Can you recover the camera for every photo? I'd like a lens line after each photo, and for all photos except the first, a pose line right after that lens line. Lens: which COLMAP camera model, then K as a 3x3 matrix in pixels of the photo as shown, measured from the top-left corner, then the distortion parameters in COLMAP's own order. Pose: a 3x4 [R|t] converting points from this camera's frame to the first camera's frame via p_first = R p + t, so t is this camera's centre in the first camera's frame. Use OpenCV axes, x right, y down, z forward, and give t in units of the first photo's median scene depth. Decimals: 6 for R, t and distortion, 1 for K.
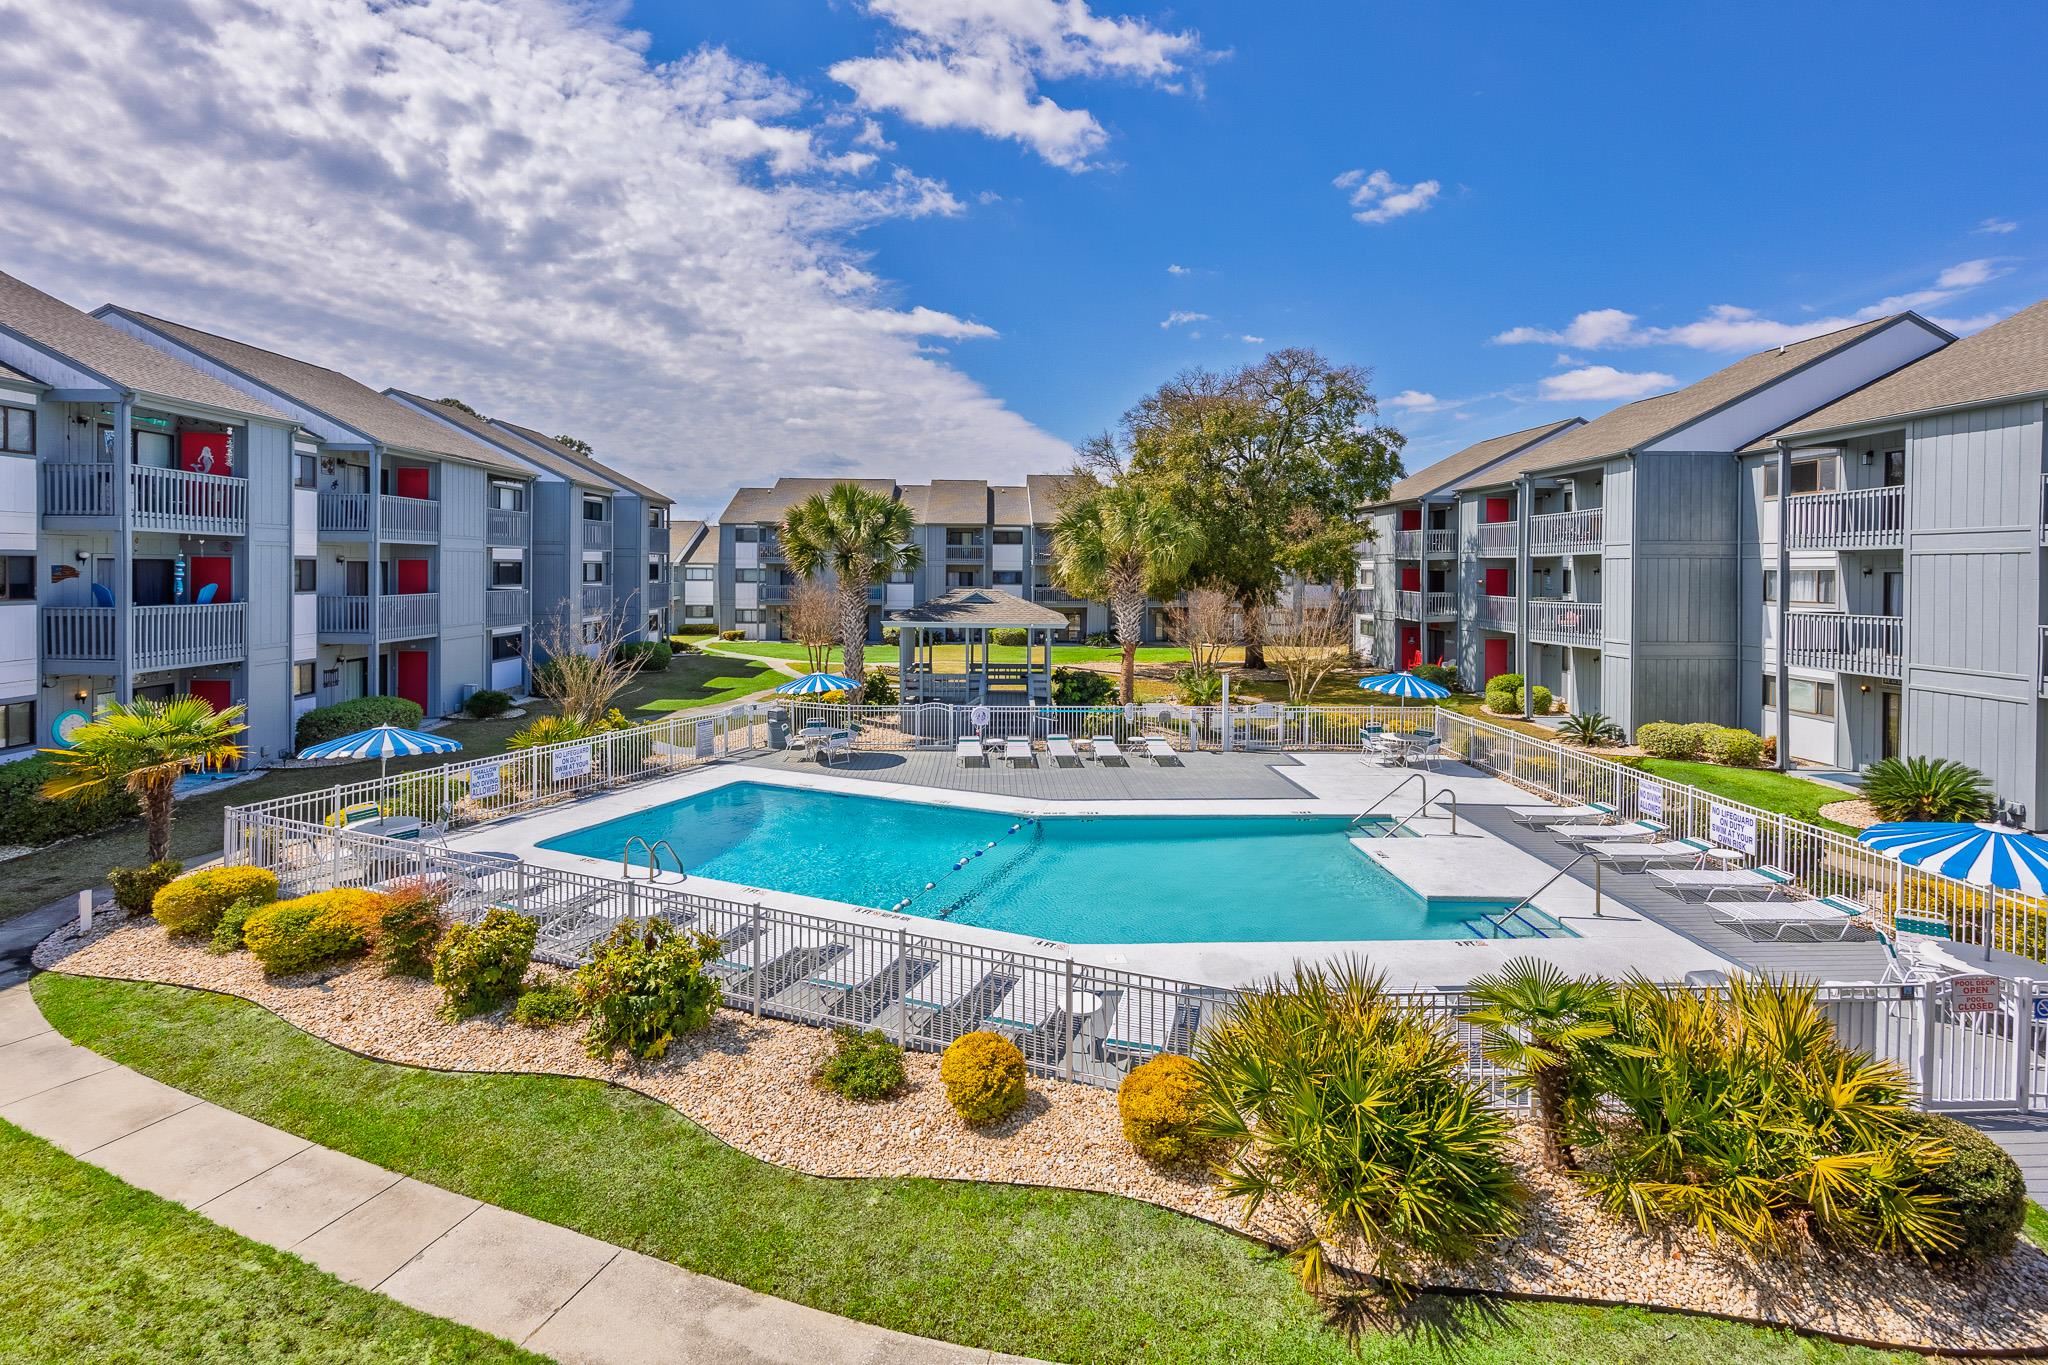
lens RADIAL K [[887.1, 0, 1031.8], [0, 887.1, 576.5], [0, 0, 1]] dist [0.003456, -0.002192]
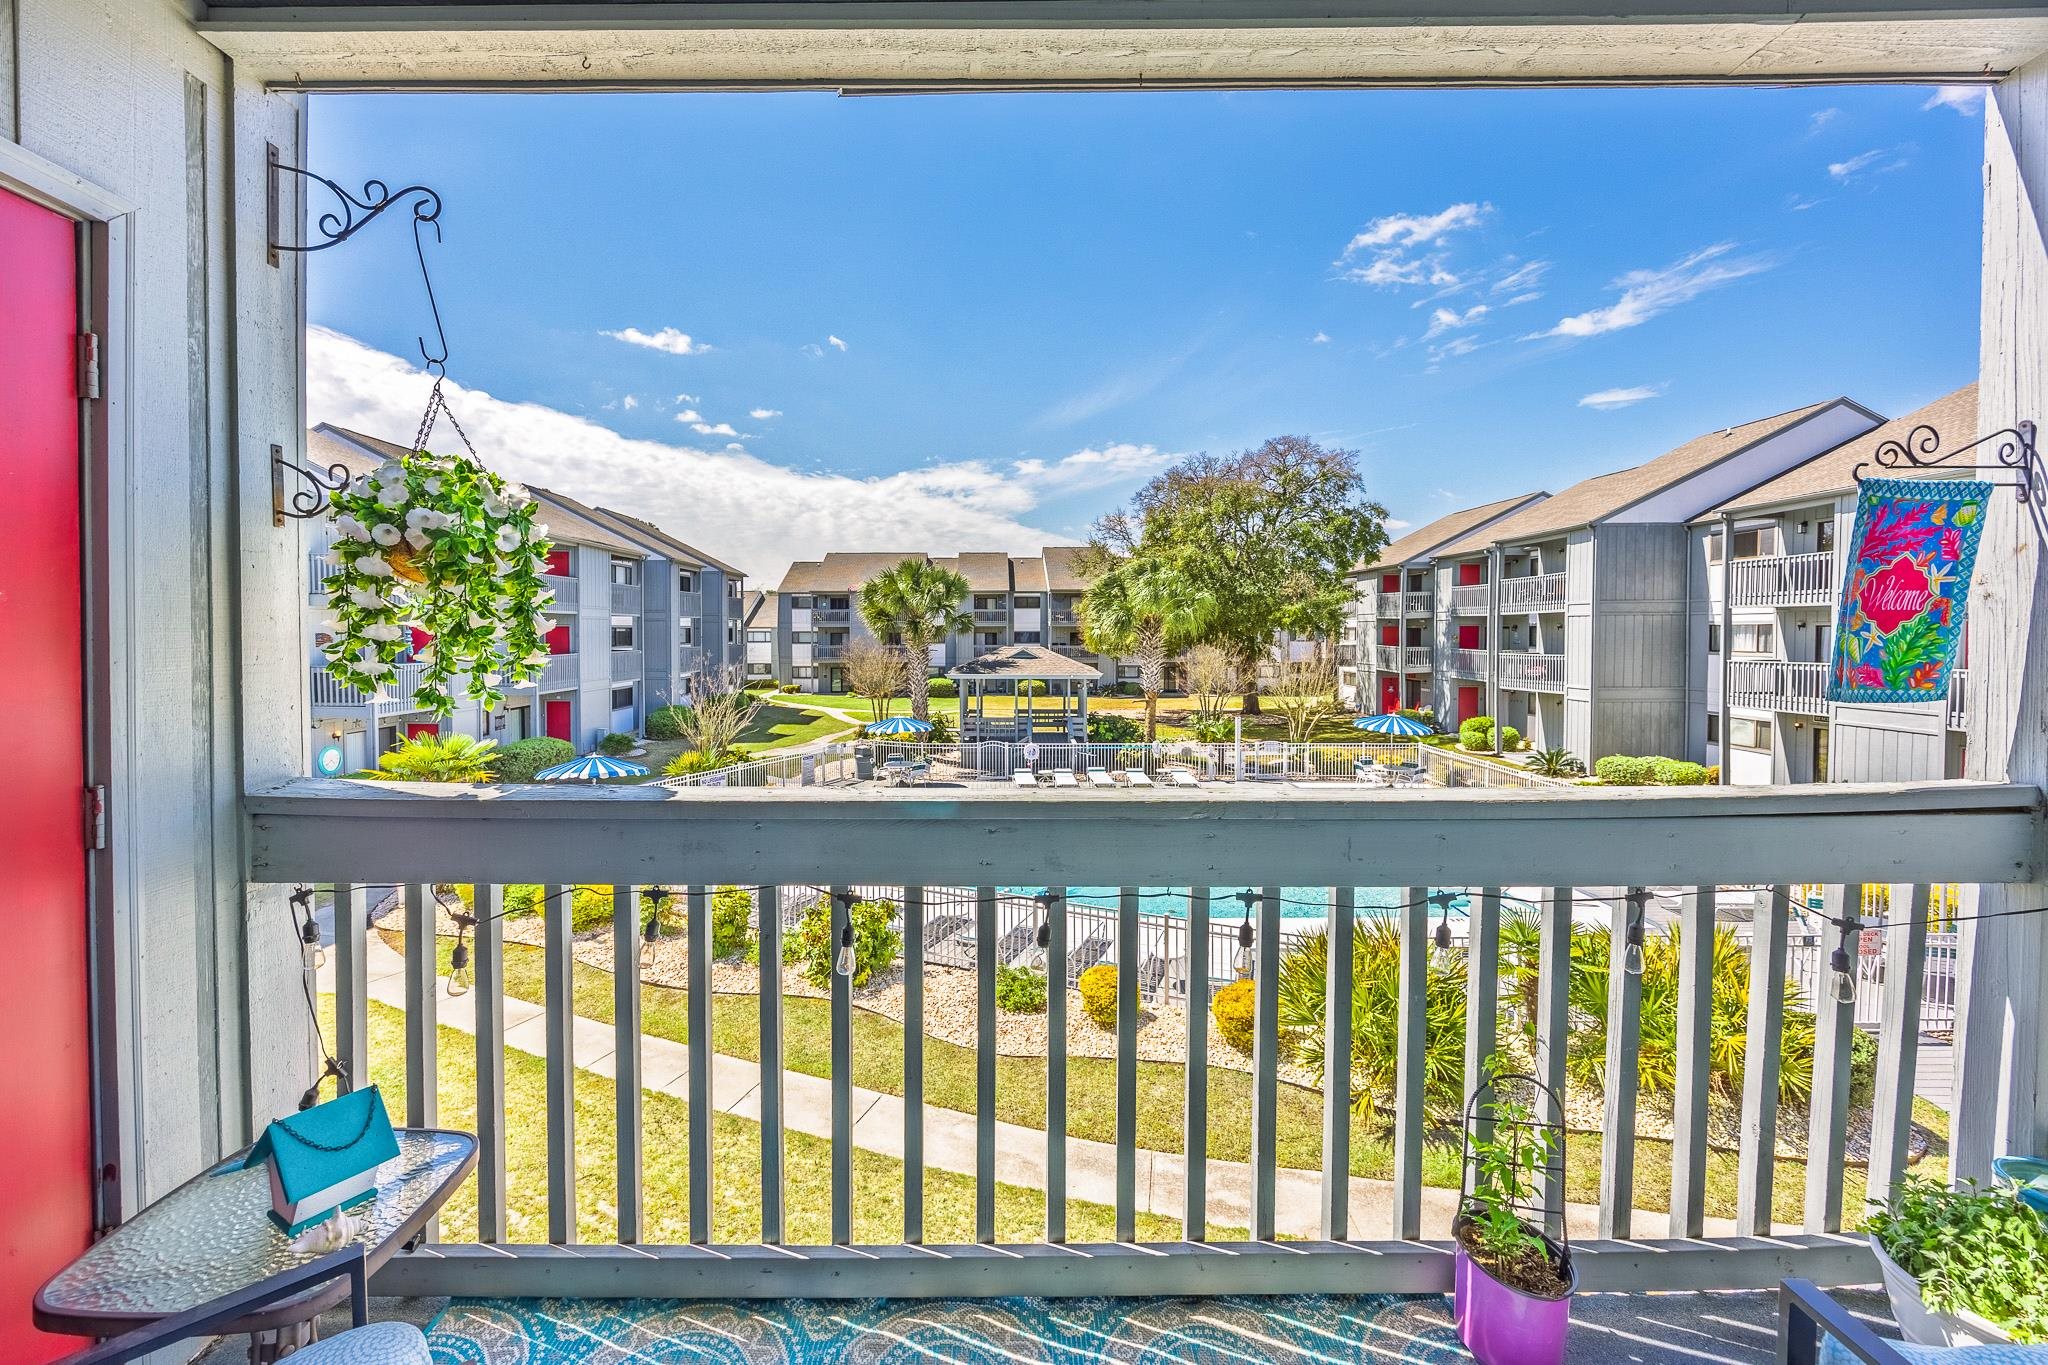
lens RADIAL K [[813.4, 0, 983.9], [0, 813.4, 653.2], [0, 0, 1]] dist [0.000351, -0.000613]
pose [[0.998949, -0.007334, -0.045235, -0.070164], [0.008215, 0.999779, 0.019329, 0.001578], [0.045083, -0.019681, 0.998789, -0.097814]]
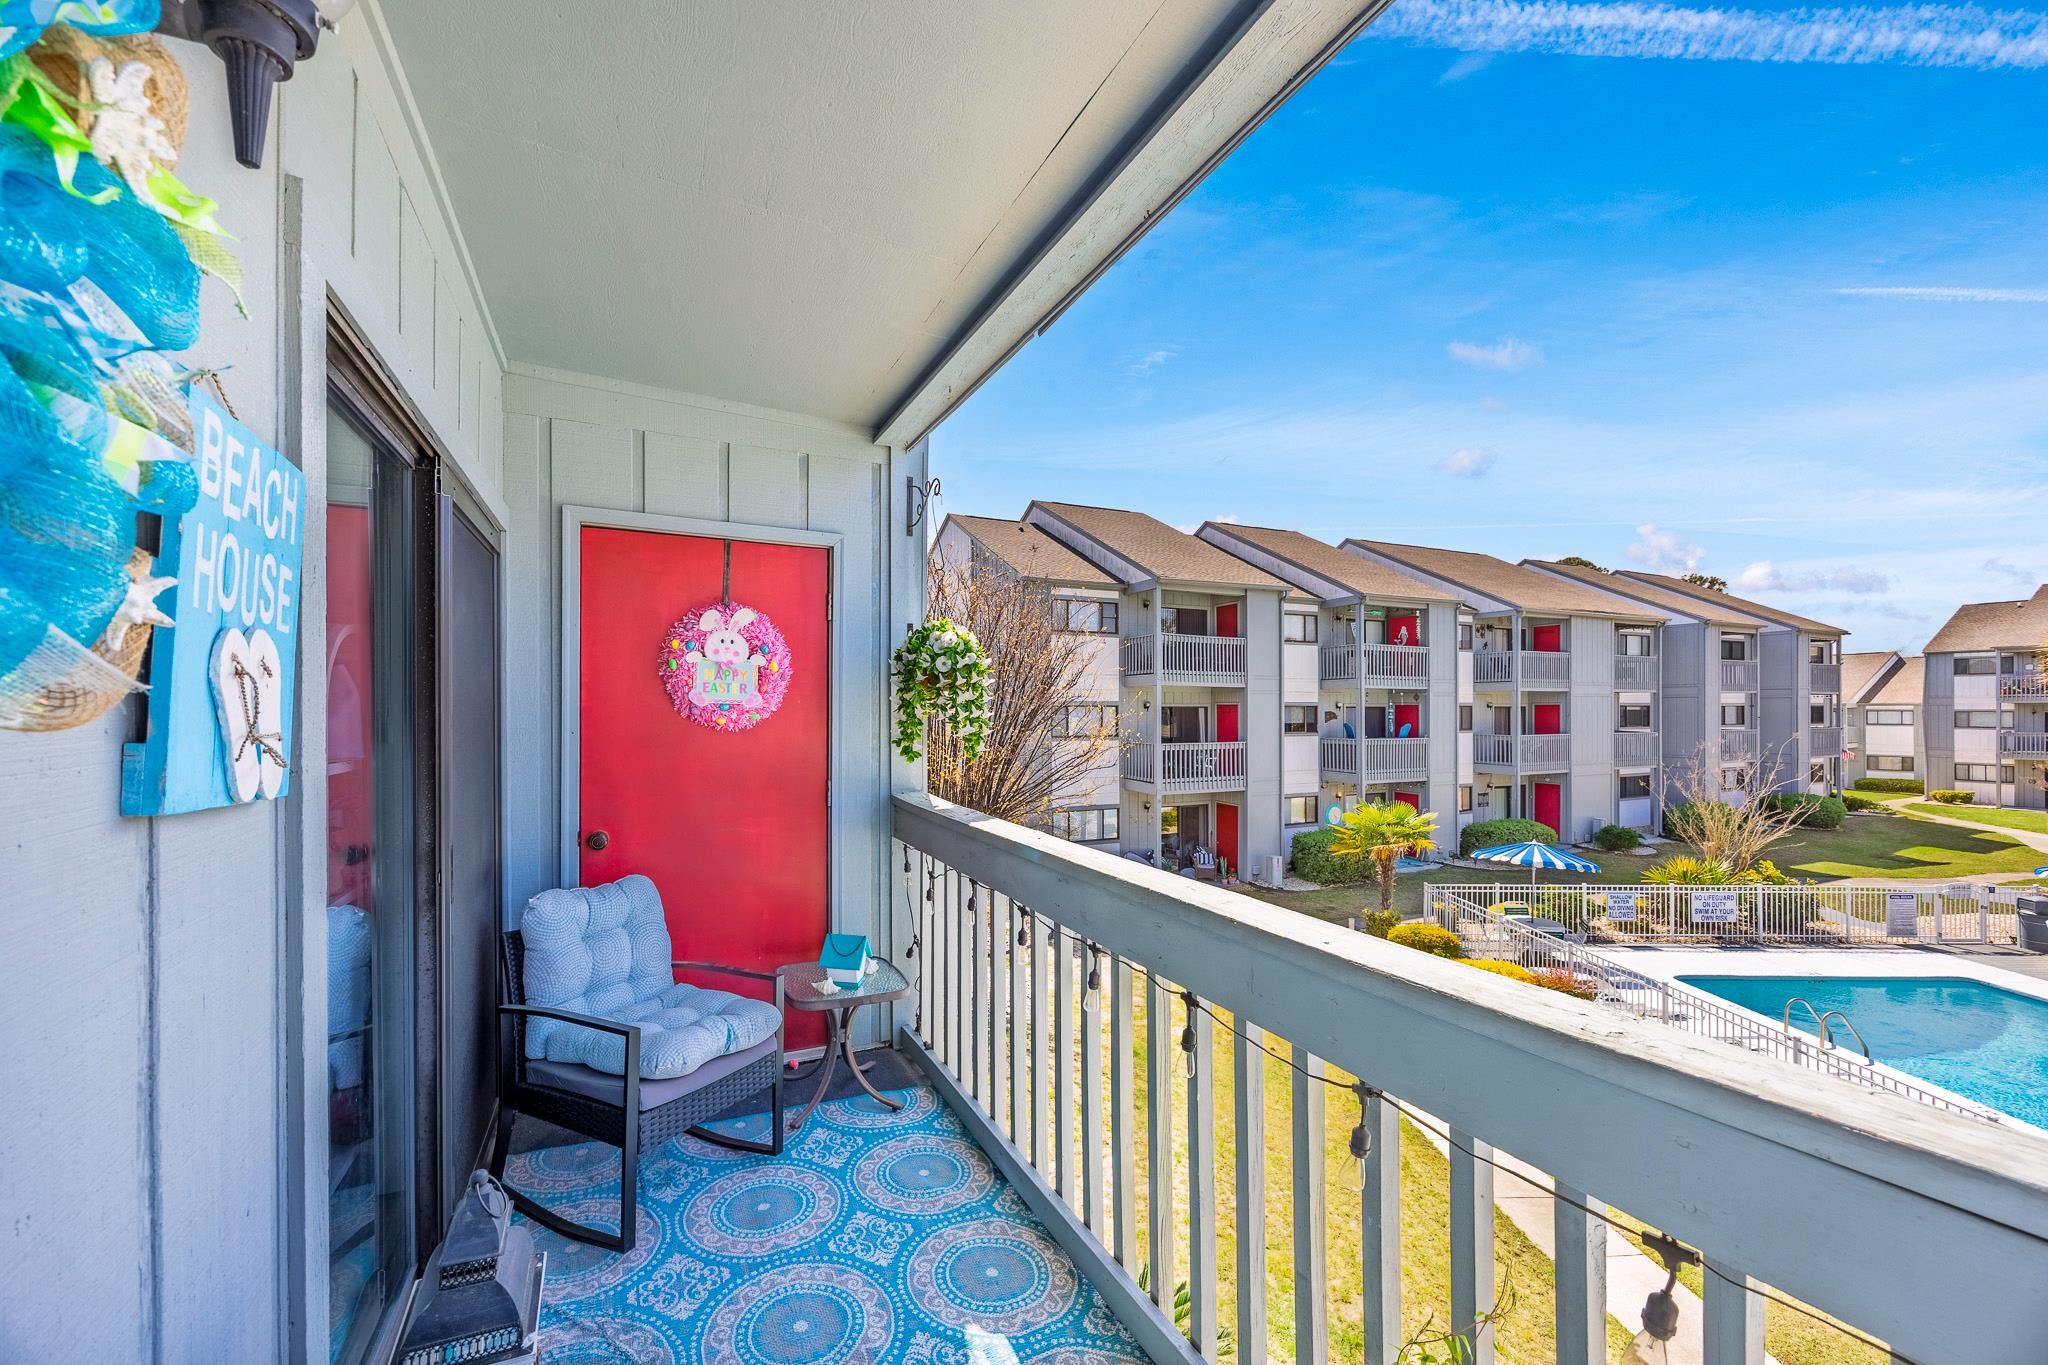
lens RADIAL K [[813.4, 0, 1001.6], [0, 813.4, 708.2], [0, 0, 1]] dist [0.000351, -0.000613]
pose [[0.374299, -0.009991, -0.927254, 0.021466], [-0.003112, 0.999923, -0.012031, 0.000754], [0.927303, 0.007388, 0.374239, -0.060631]]
